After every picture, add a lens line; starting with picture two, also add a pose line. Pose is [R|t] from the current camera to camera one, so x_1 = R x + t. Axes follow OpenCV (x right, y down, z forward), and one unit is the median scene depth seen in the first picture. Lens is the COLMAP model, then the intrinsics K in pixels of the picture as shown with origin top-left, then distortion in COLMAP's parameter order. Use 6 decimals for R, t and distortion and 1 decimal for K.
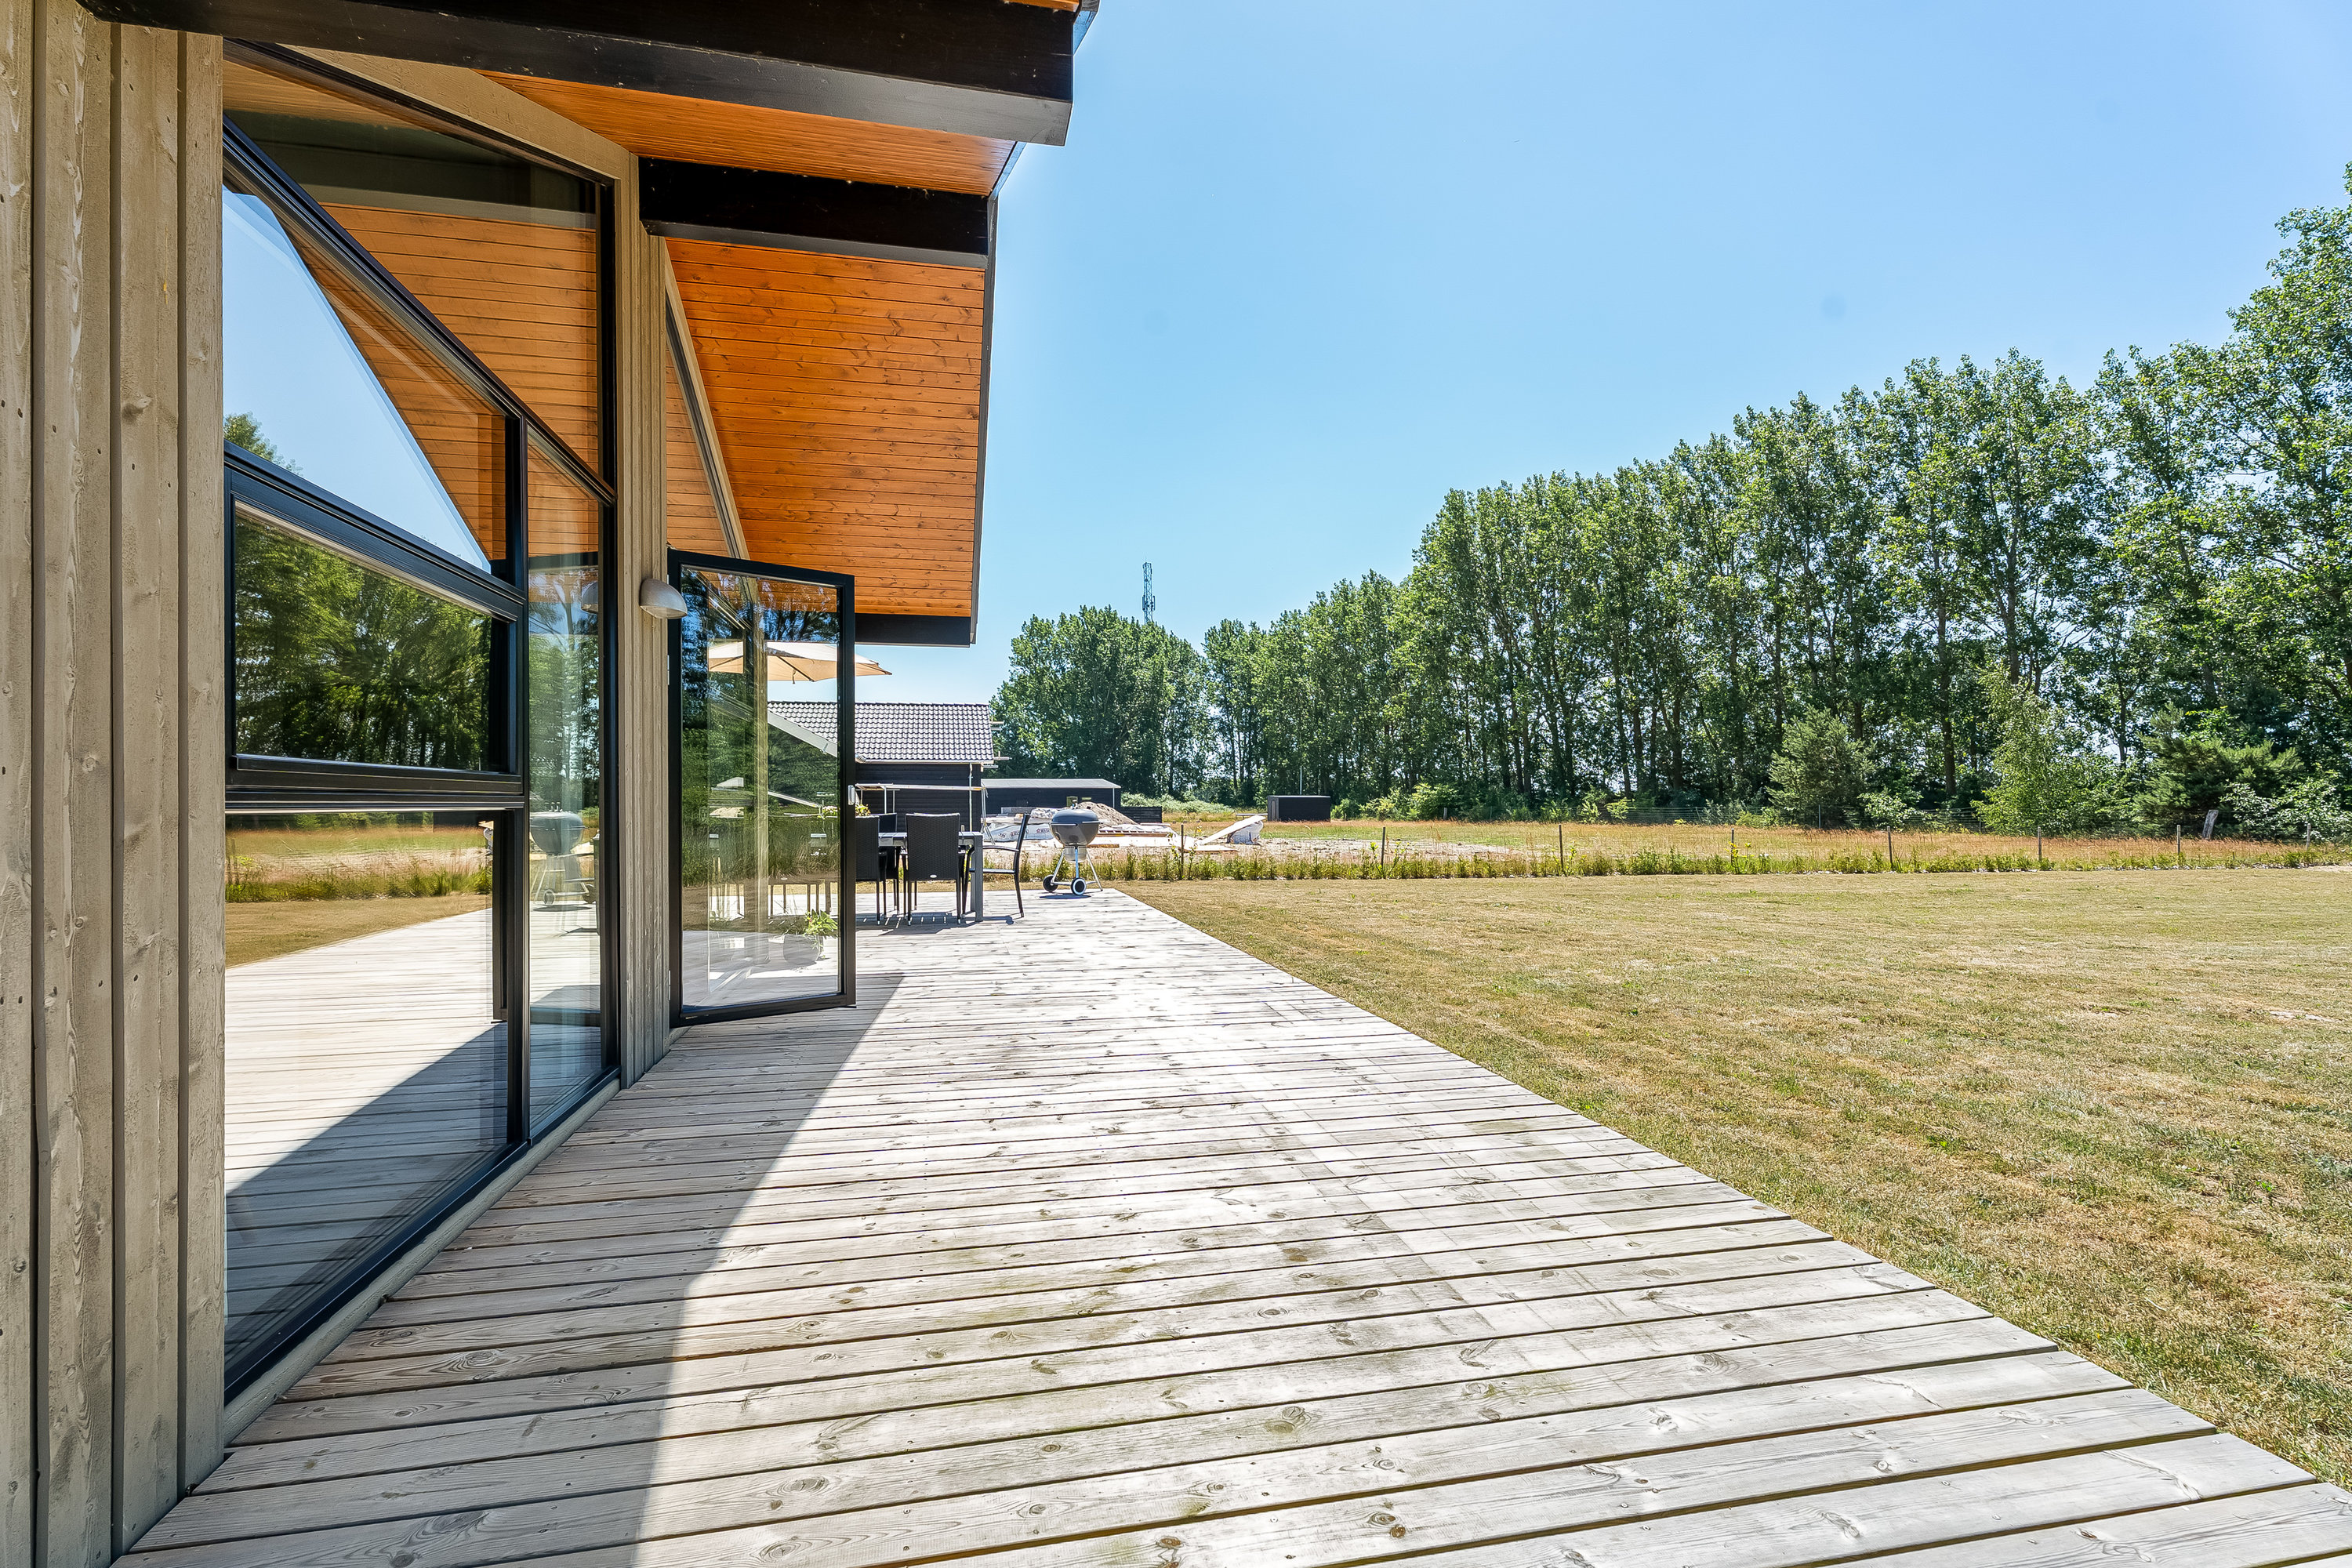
lens RADIAL K [[1059.0, 0, 1172.5], [0, 1059.0, 799.3], [0, 0, 1]] dist [-0.000052, 0.001199]
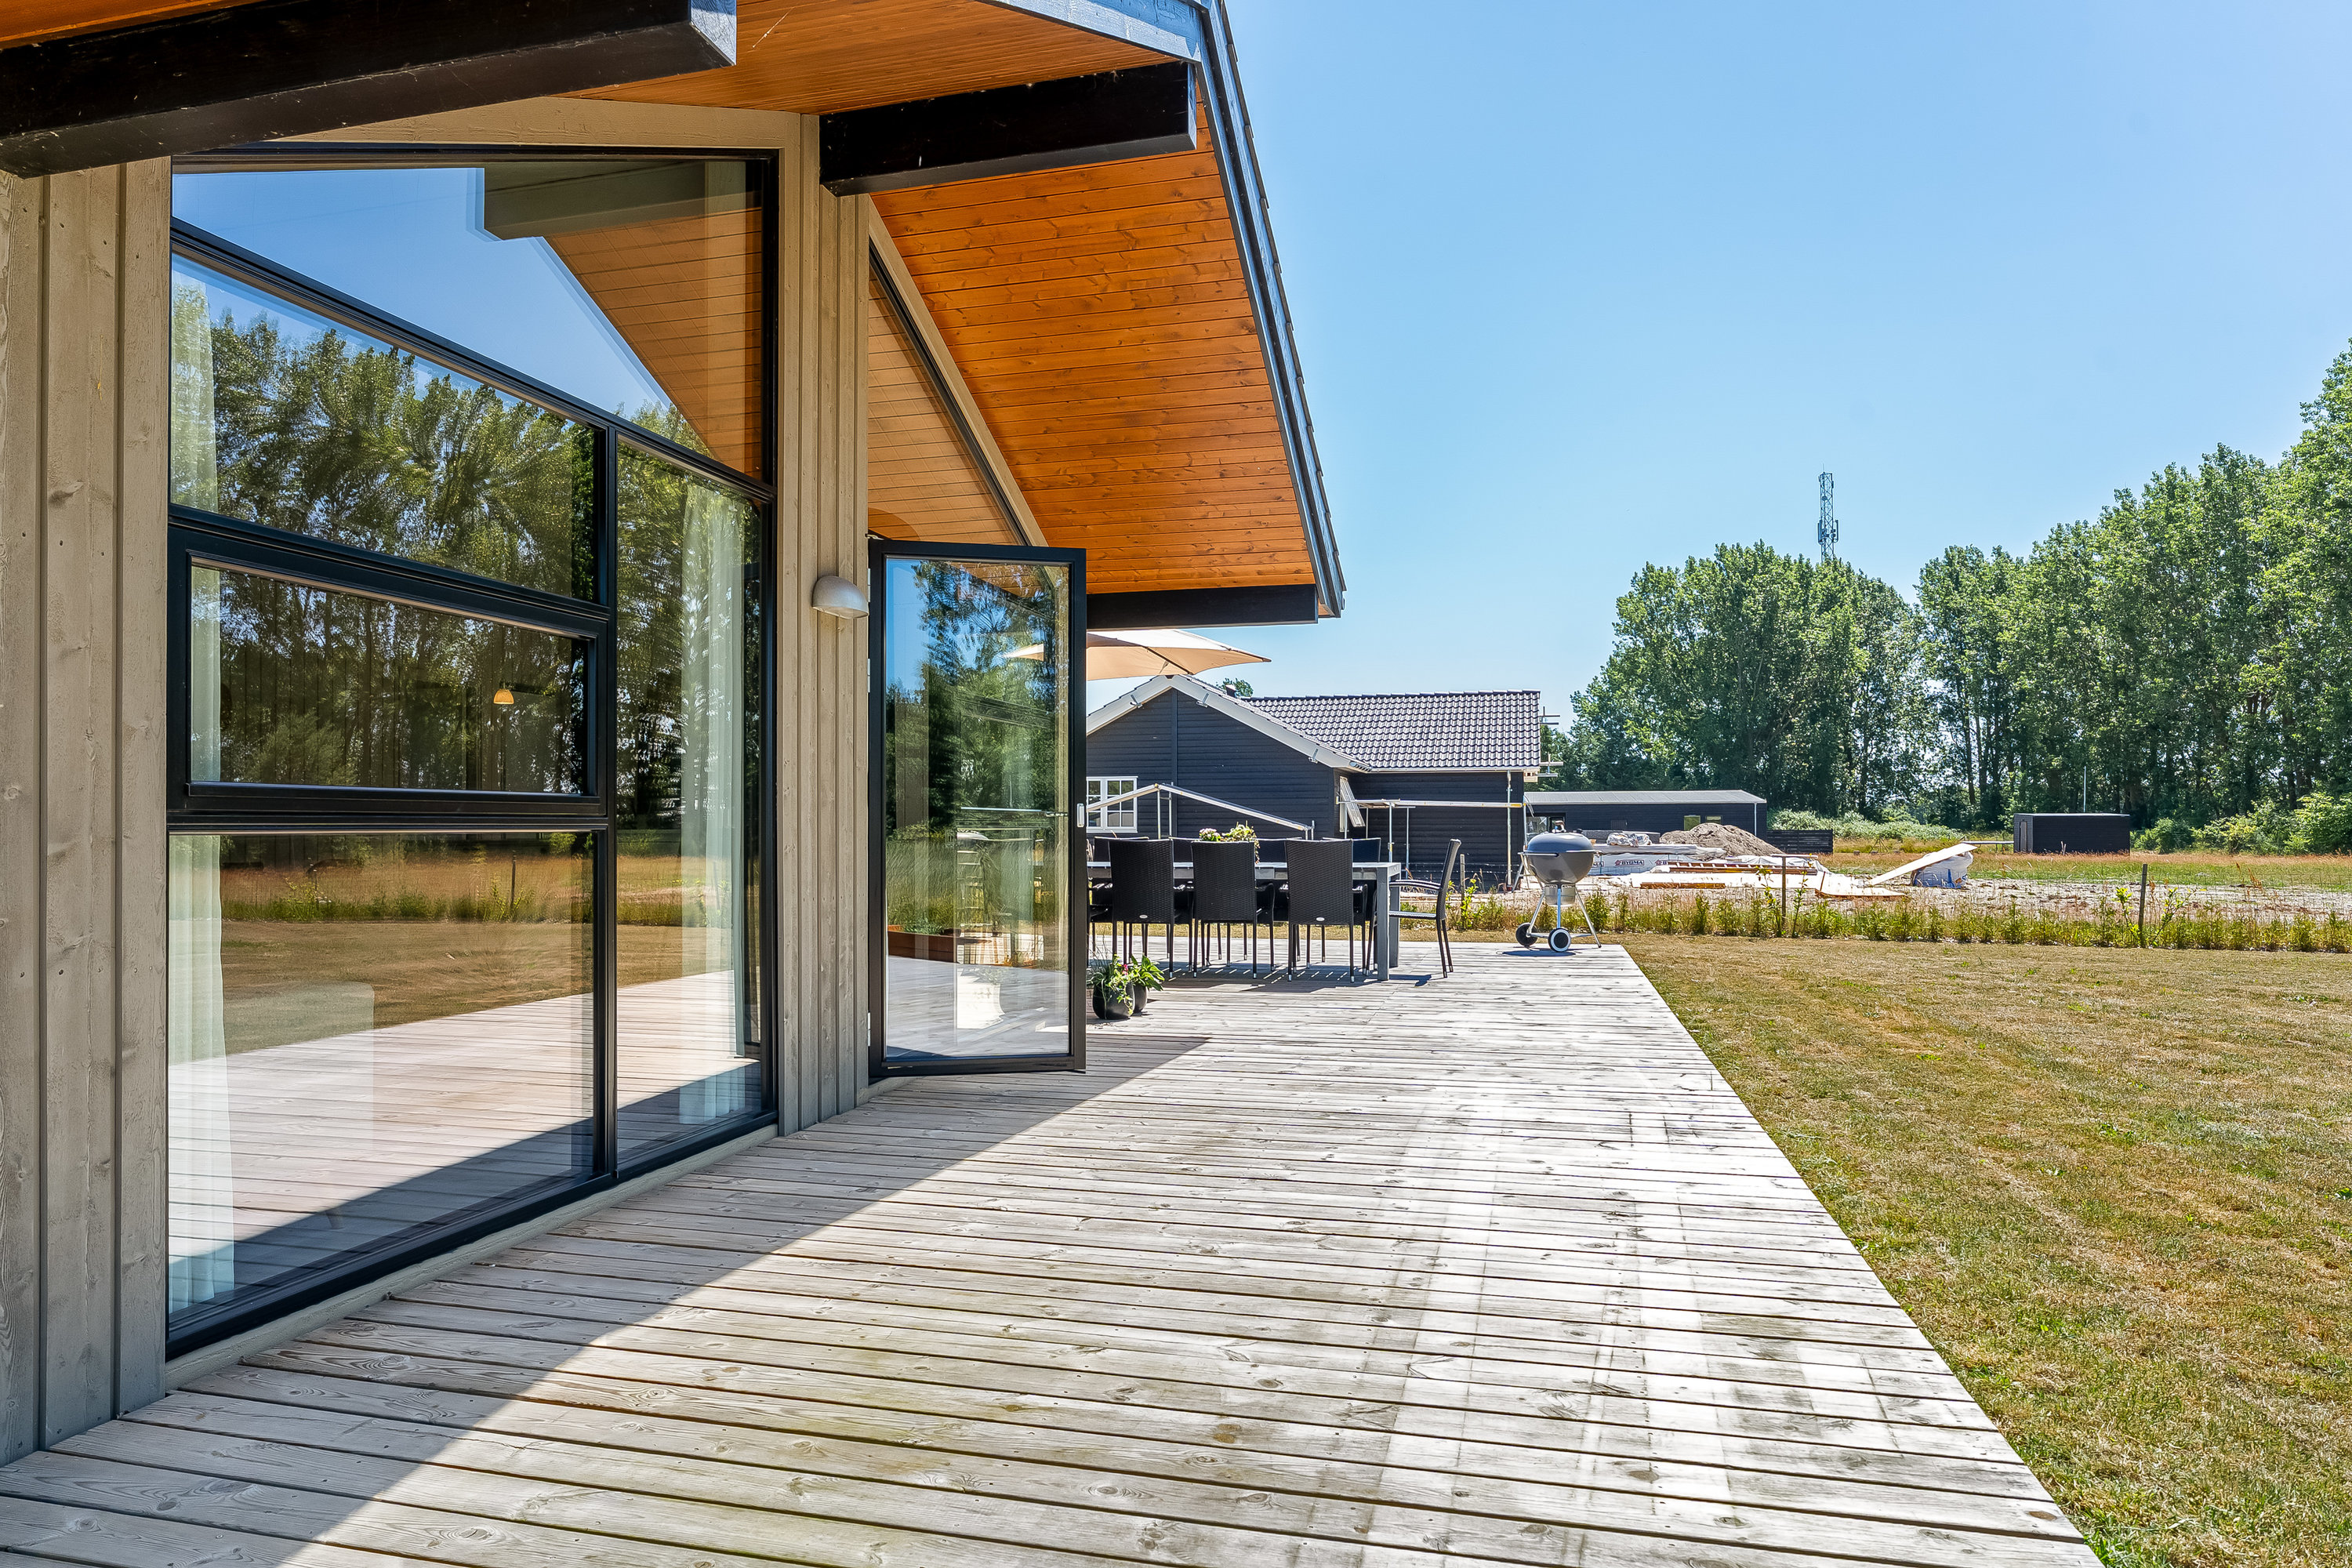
lens RADIAL K [[1412.3, 0, 1169.8], [0, 1412.3, 823.1], [0, 0, 1]] dist [-0.025542, 0.014989]
pose [[0.892509, 0.000320, -0.451030, 0.252187], [0.000867, 0.999997, 0.002425, -0.000508], [0.451029, -0.002555, 0.892506, 0.048073]]
